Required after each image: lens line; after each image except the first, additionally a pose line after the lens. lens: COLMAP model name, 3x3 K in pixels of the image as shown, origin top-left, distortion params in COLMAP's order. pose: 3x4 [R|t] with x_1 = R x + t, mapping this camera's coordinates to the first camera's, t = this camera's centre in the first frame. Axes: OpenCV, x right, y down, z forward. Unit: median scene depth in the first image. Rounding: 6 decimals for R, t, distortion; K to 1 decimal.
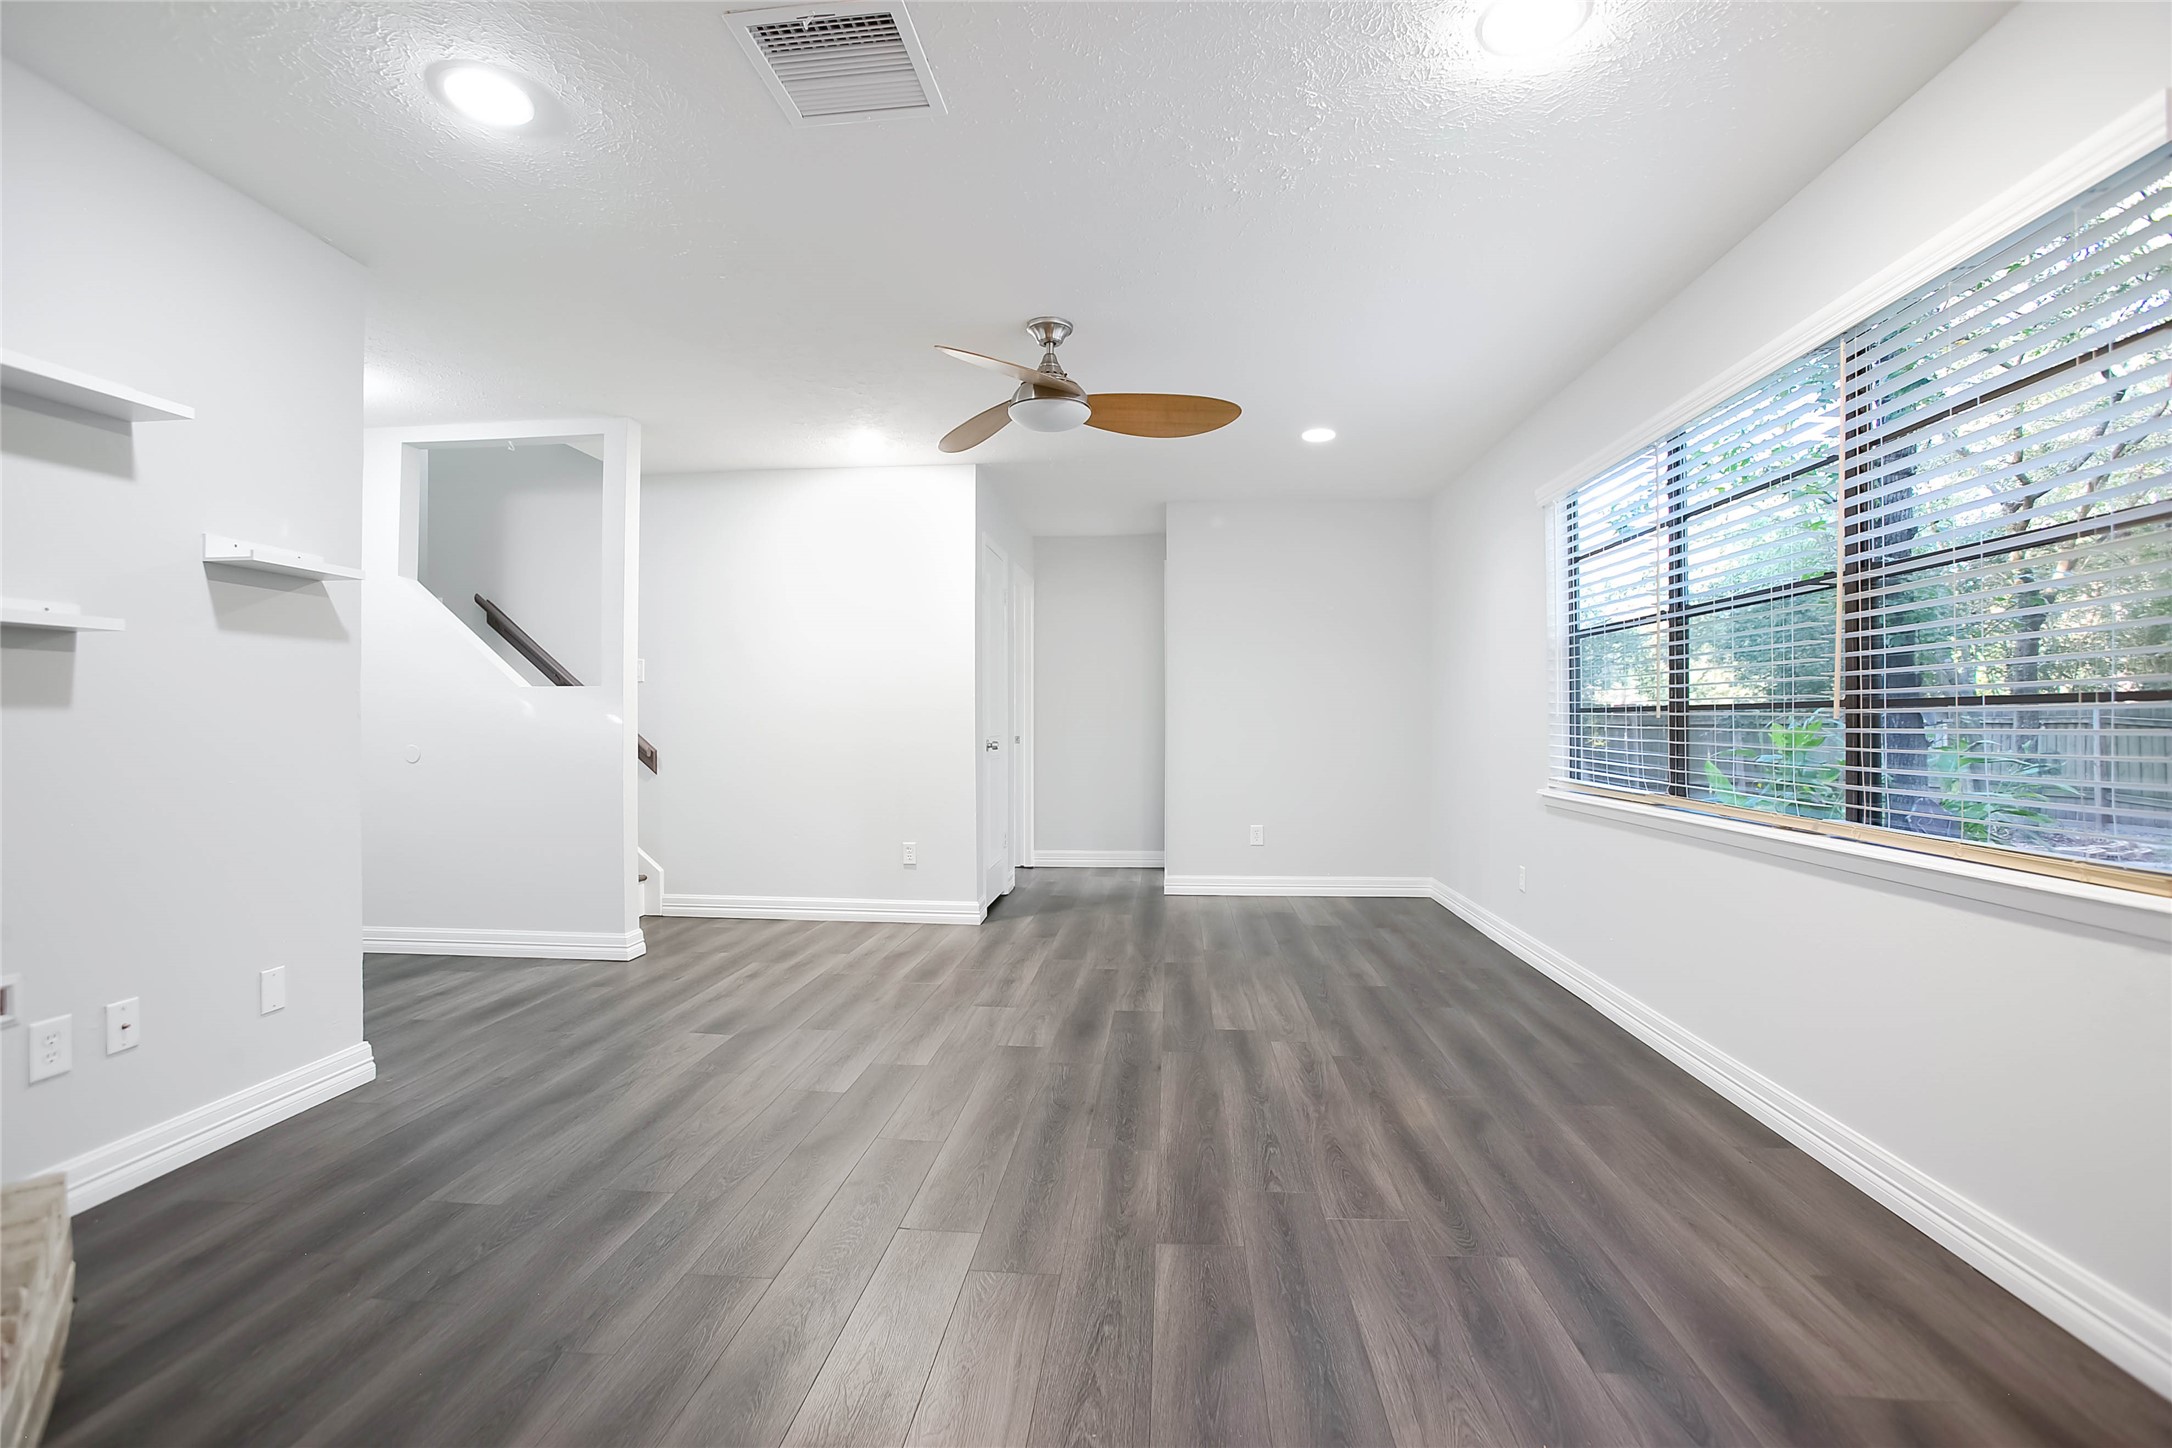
lens RADIAL K [[1011.6, 0, 1077.1], [0, 1011.6, 719.9], [0, 0, 1]] dist [-0.074300, 0.038519]
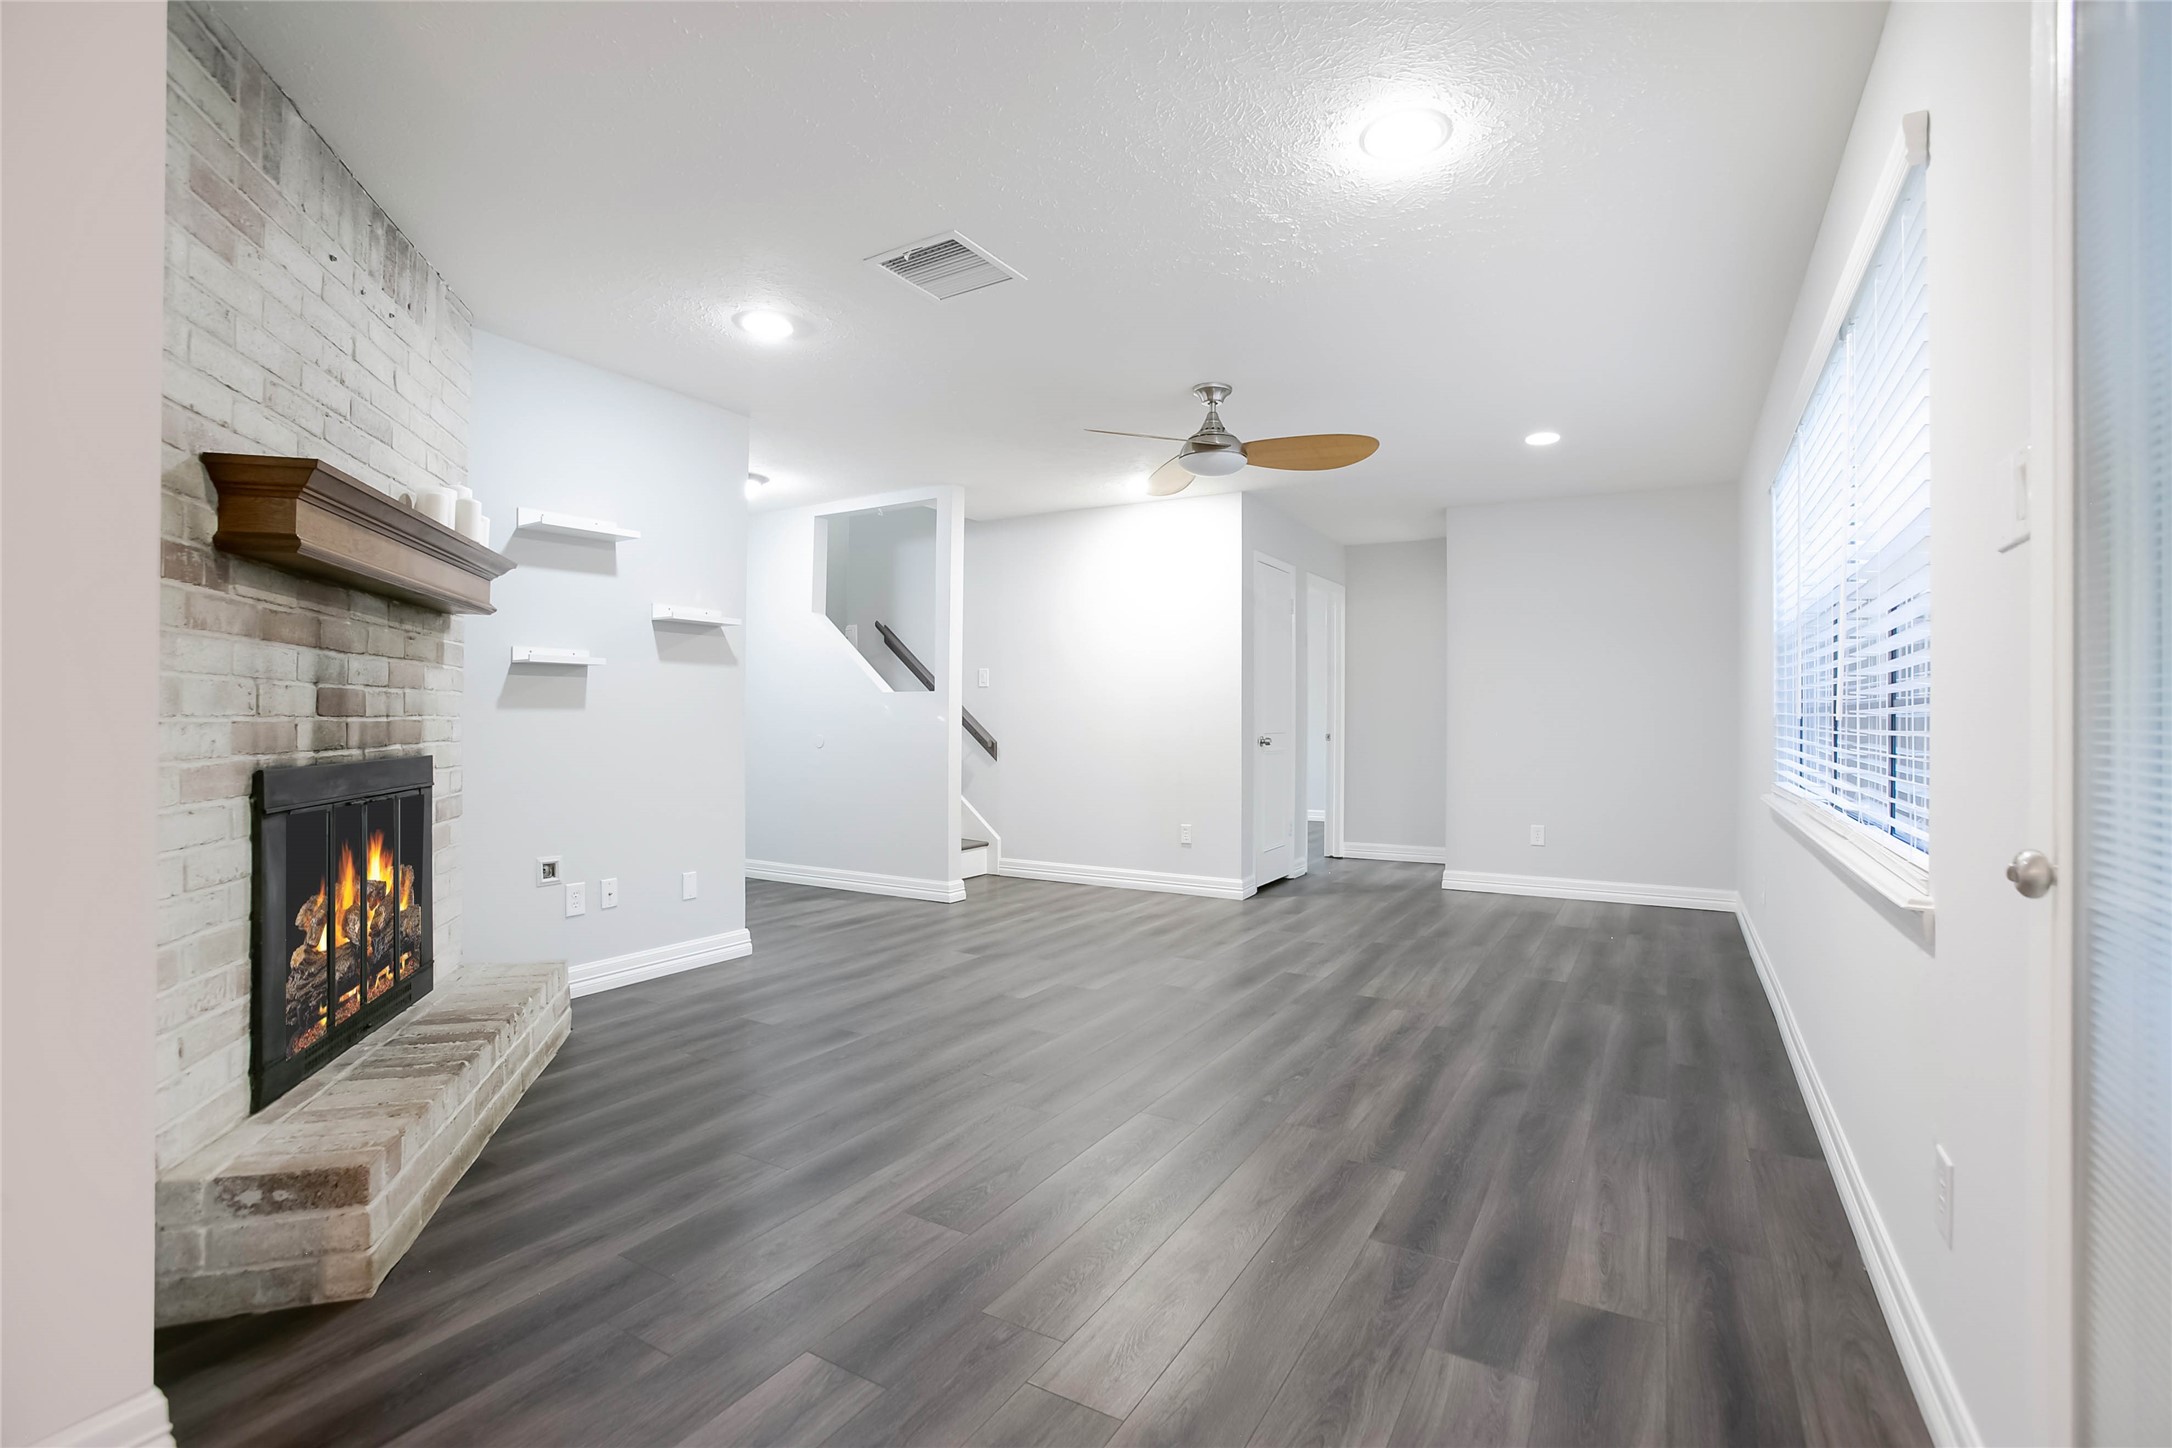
lens RADIAL K [[1011.6, 0, 1077.1], [0, 1011.6, 719.9], [0, 0, 1]] dist [-0.074300, 0.038519]
pose [[0.900739, 0.005396, -0.434328, 0.354526], [-0.004543, 0.999985, 0.003001, -0.001974], [0.434337, -0.000729, 0.900750, -0.150771]]
